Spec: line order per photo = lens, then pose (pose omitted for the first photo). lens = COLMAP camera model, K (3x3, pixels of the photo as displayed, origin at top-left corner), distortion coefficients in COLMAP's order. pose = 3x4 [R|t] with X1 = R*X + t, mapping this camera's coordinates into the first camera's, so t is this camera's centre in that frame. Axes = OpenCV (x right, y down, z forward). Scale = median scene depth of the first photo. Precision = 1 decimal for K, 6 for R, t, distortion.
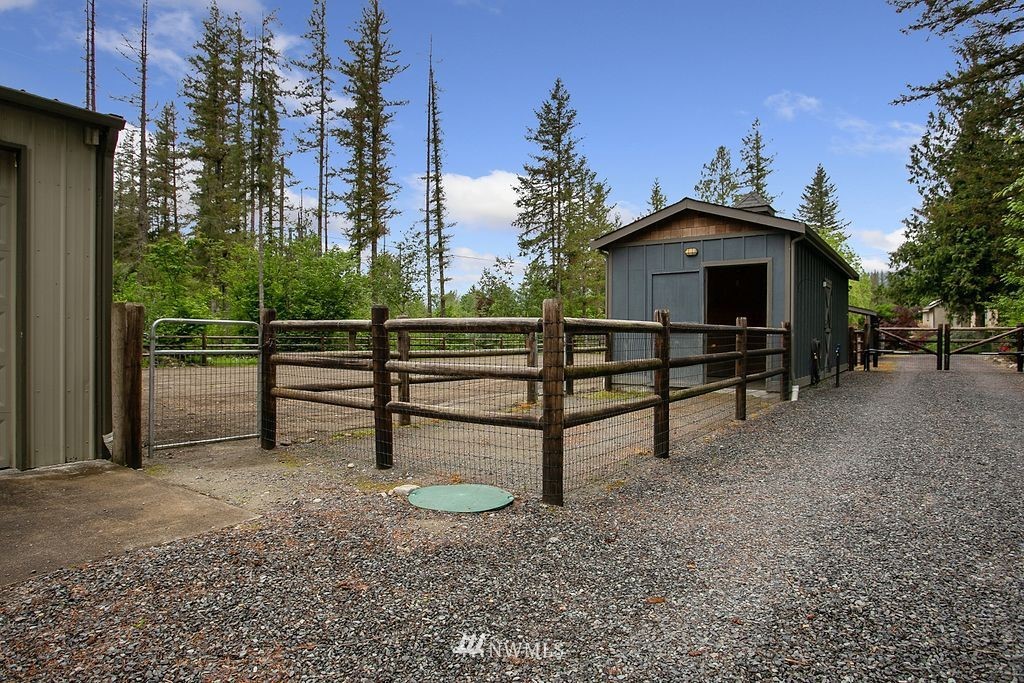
lens RADIAL K [[578.5, 0, 510.1], [0, 578.5, 343.3], [0, 0, 1]] dist [-0.009595, -0.000174]
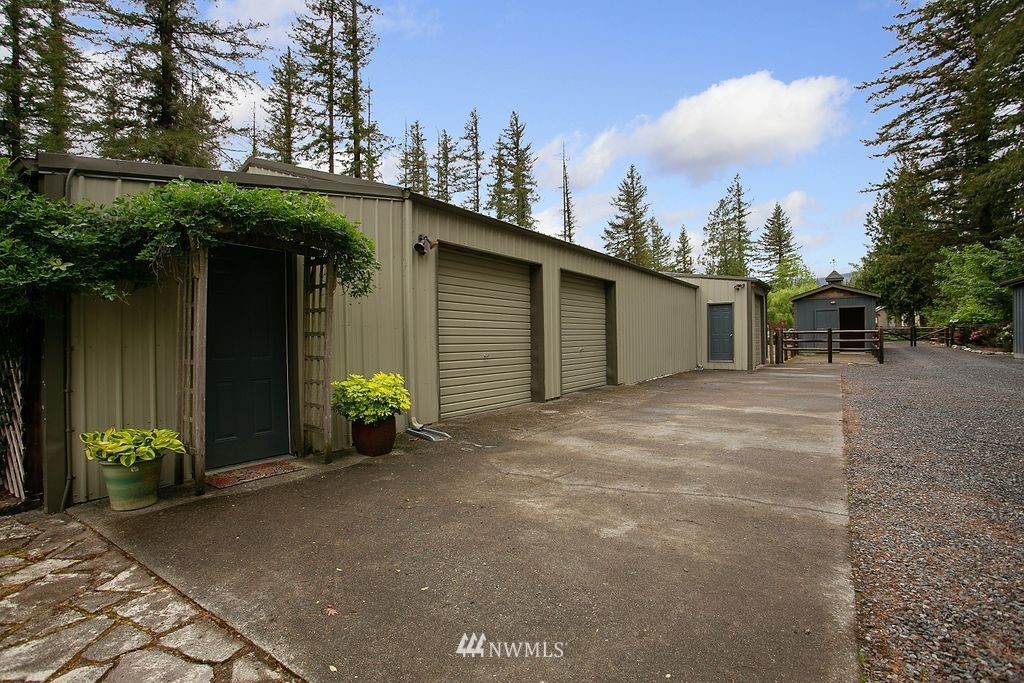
lens RADIAL K [[503.8, 0, 512.7], [0, 503.8, 336.3], [0, 0, 1]] dist [-0.004940, 0.000809]
pose [[0.998949, -0.019587, 0.041445, -0.295084], [0.020178, 0.999700, -0.013870, 0.000552], [-0.041161, 0.014692, 0.999044, -0.295452]]
